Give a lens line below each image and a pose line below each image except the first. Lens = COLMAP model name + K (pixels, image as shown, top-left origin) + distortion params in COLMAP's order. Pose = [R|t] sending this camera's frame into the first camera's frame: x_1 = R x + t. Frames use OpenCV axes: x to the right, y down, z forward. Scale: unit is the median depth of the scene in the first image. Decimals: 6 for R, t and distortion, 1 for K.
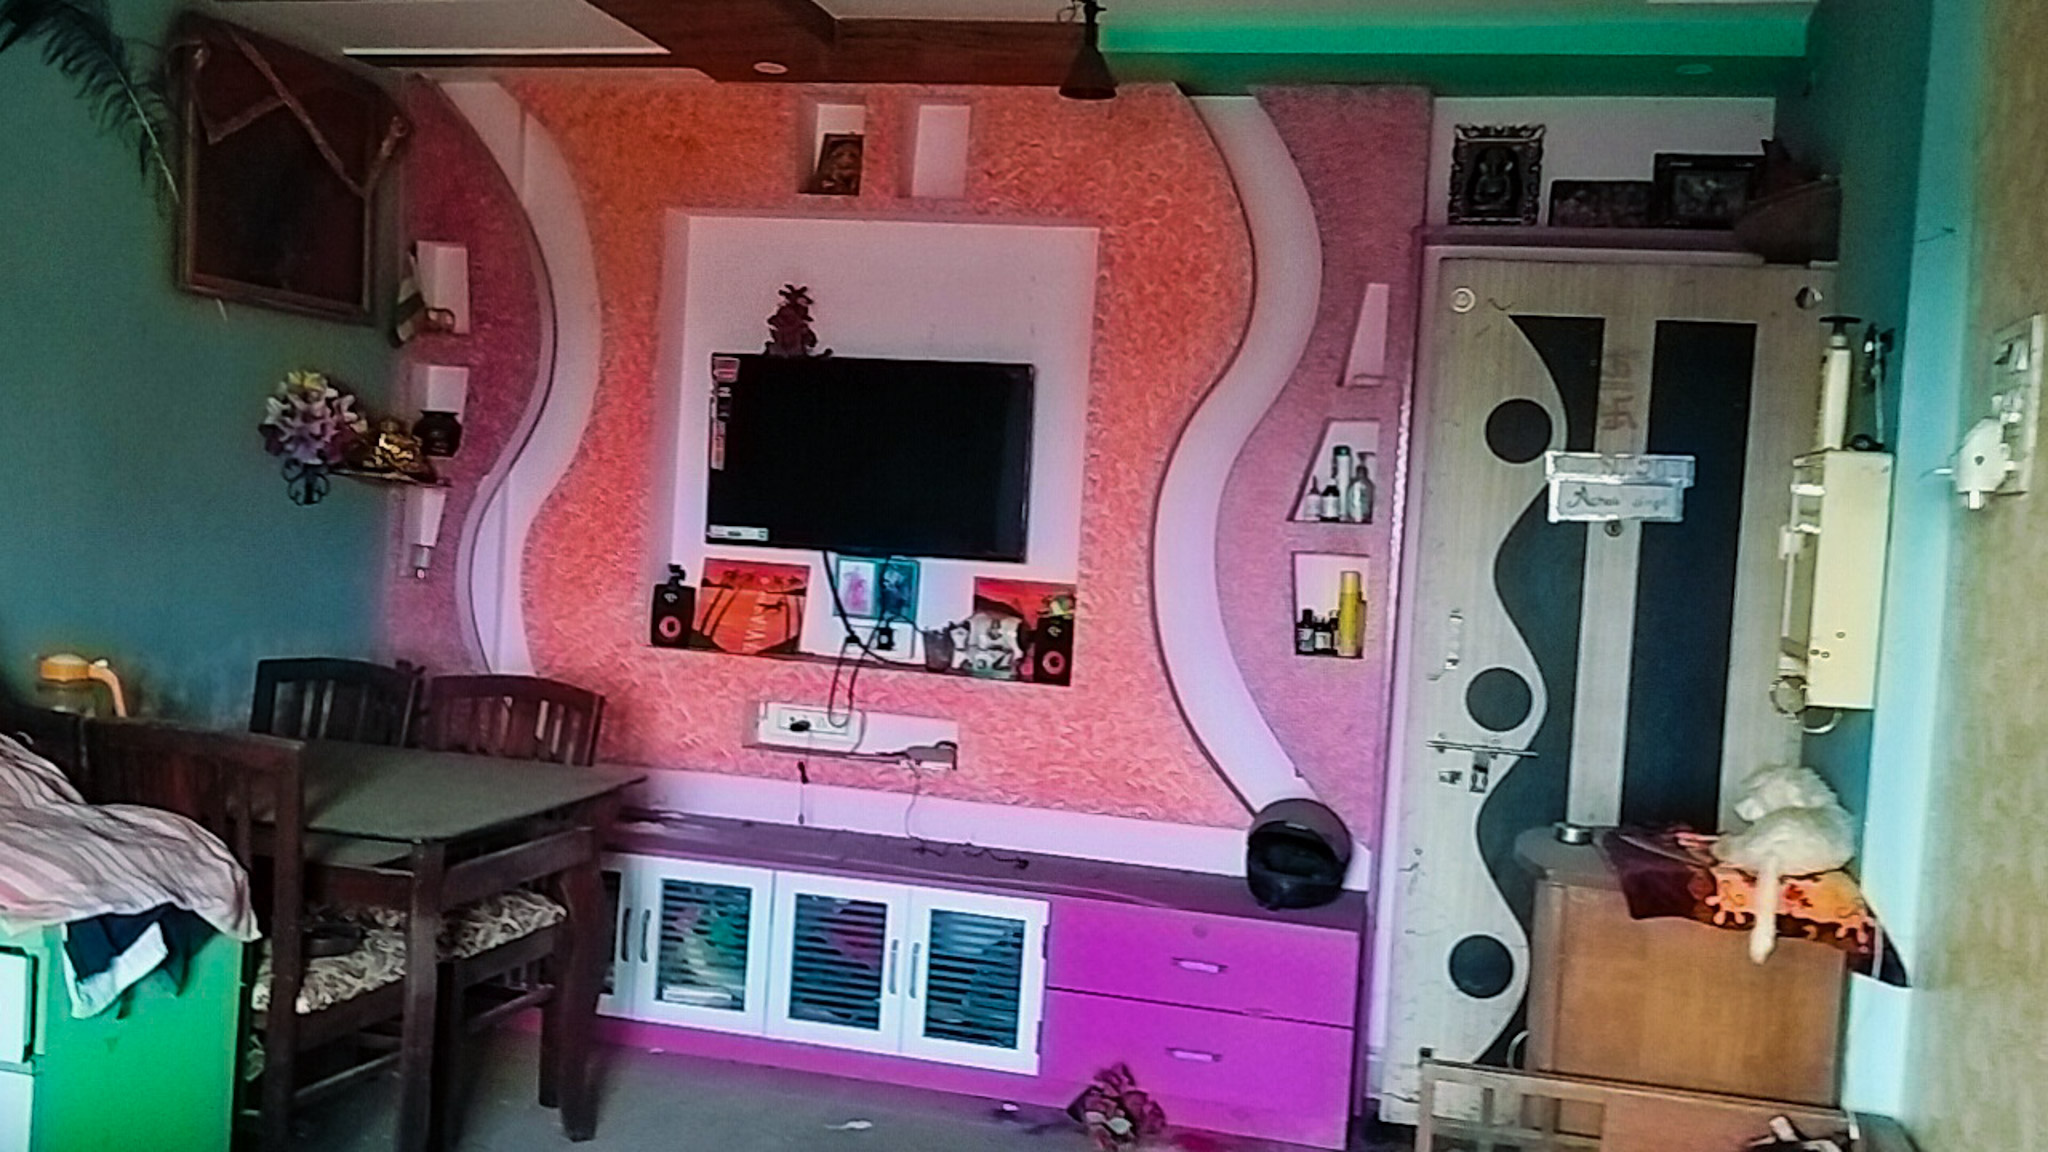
lens RADIAL K [[1880.8, 0, 993.0], [0, 1880.8, 568.7], [0, 0, 1]] dist [0.070884, 0.000000]
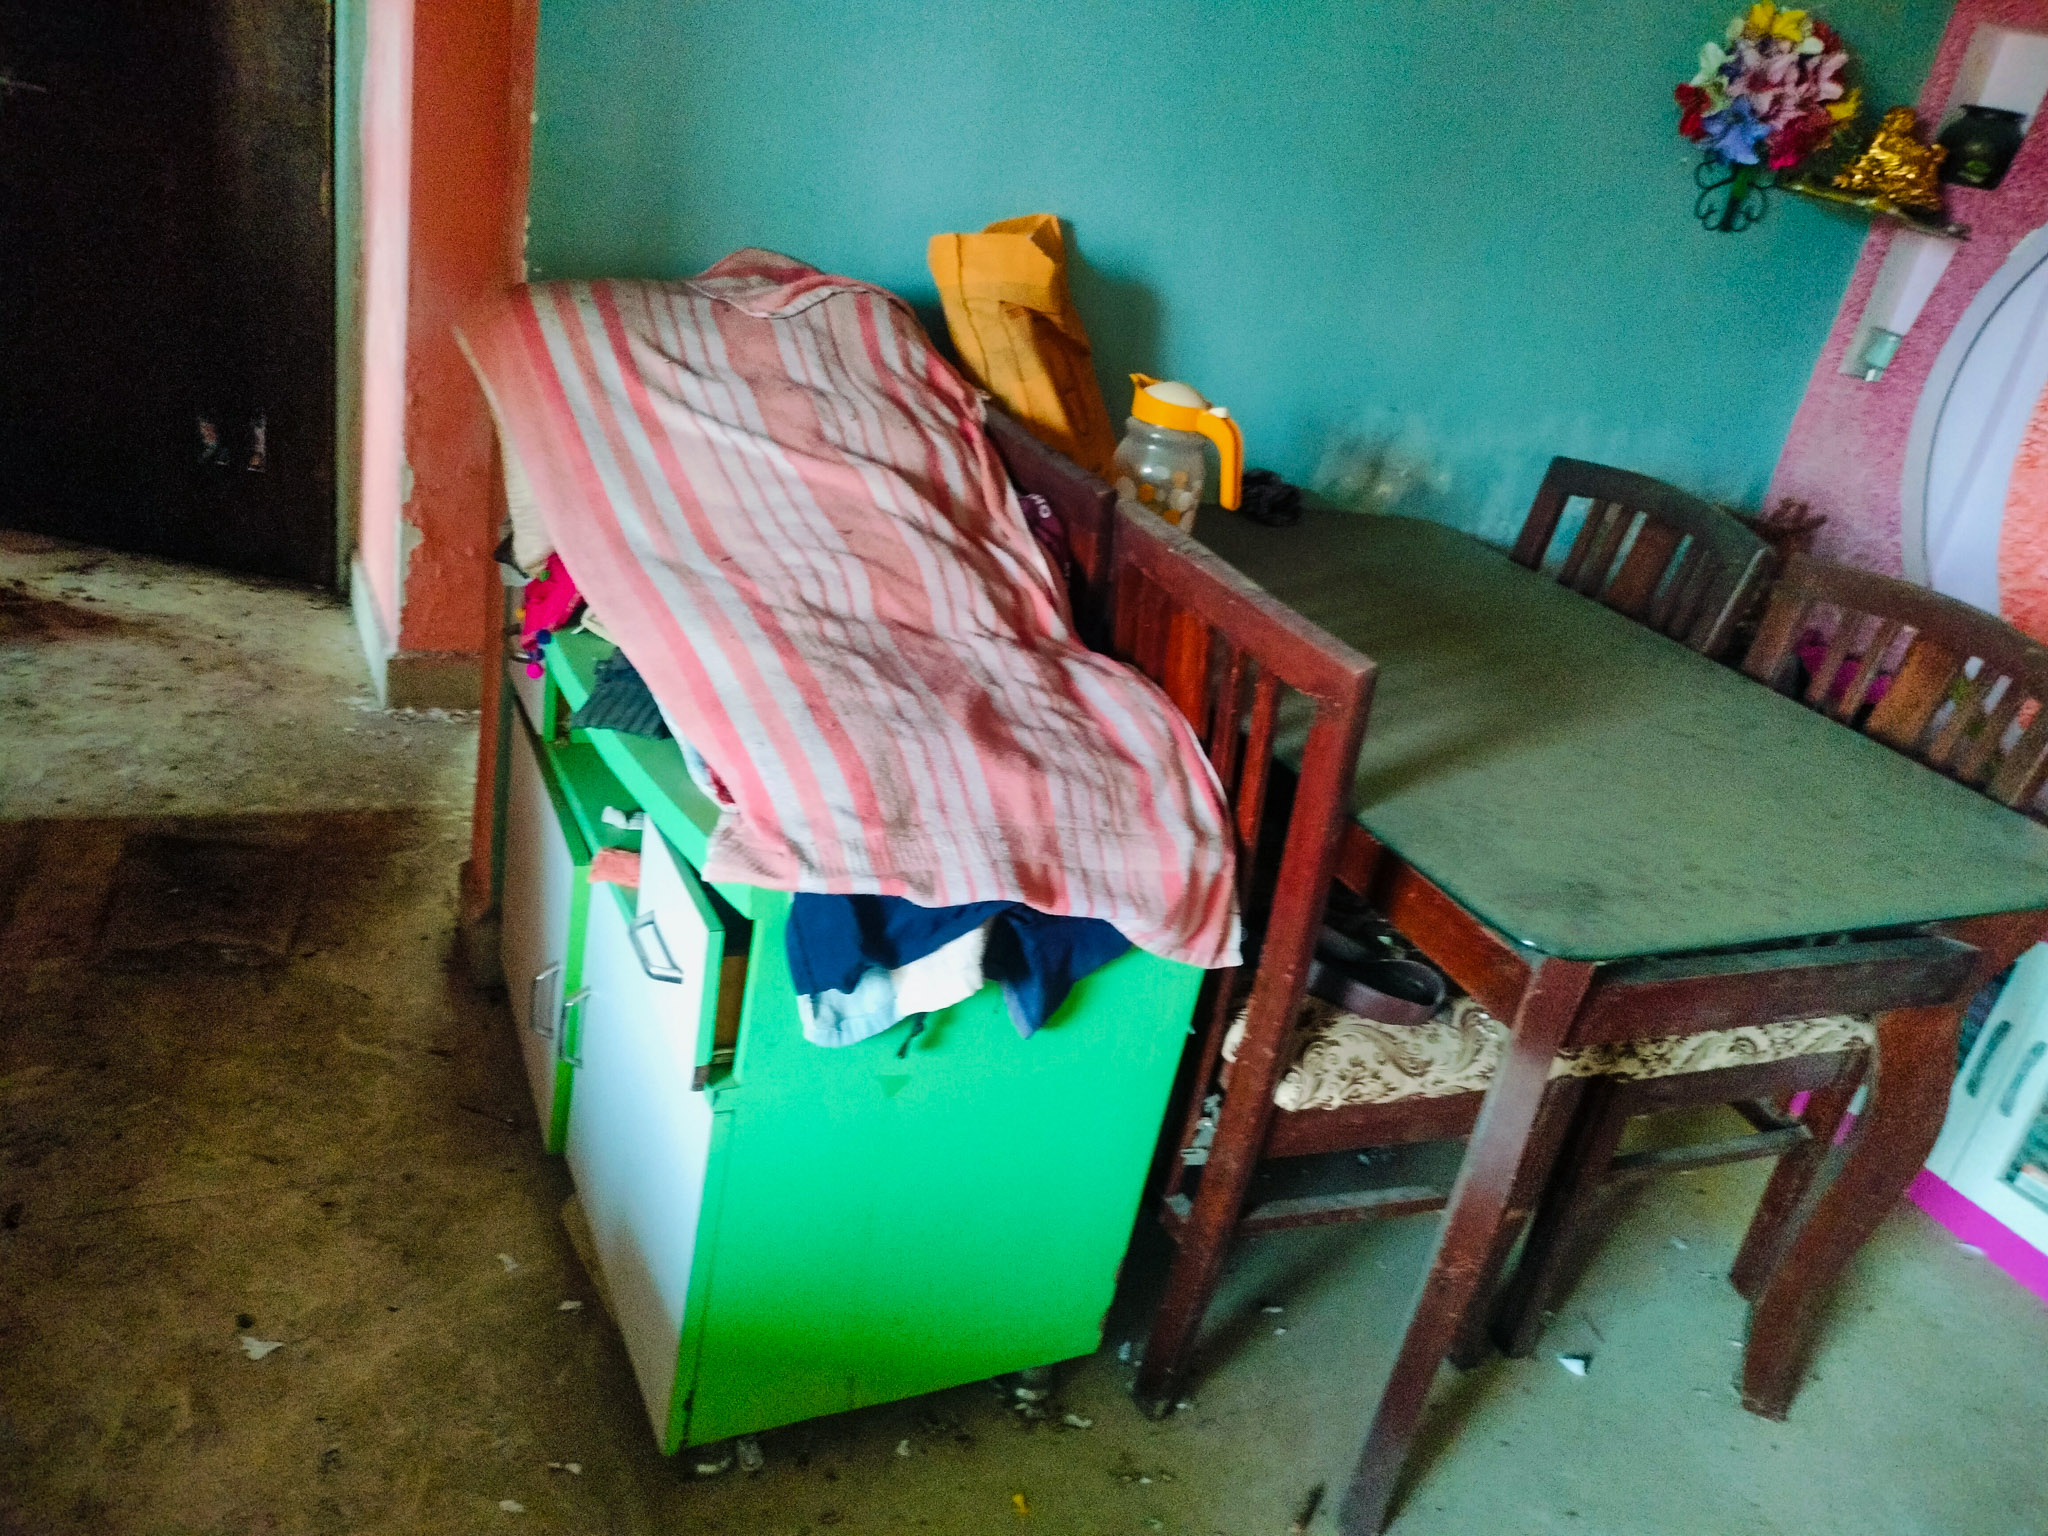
lens RADIAL K [[1582.6, 0, 1017.1], [0, 1582.6, 752.8], [0, 0, 1]] dist [0.011734, -0.028899]
pose [[0.659585, 0.356932, -0.661474, -0.101984], [-0.176921, 0.929052, 0.324901, -0.001702], [0.730511, -0.097271, 0.675938, 0.455623]]
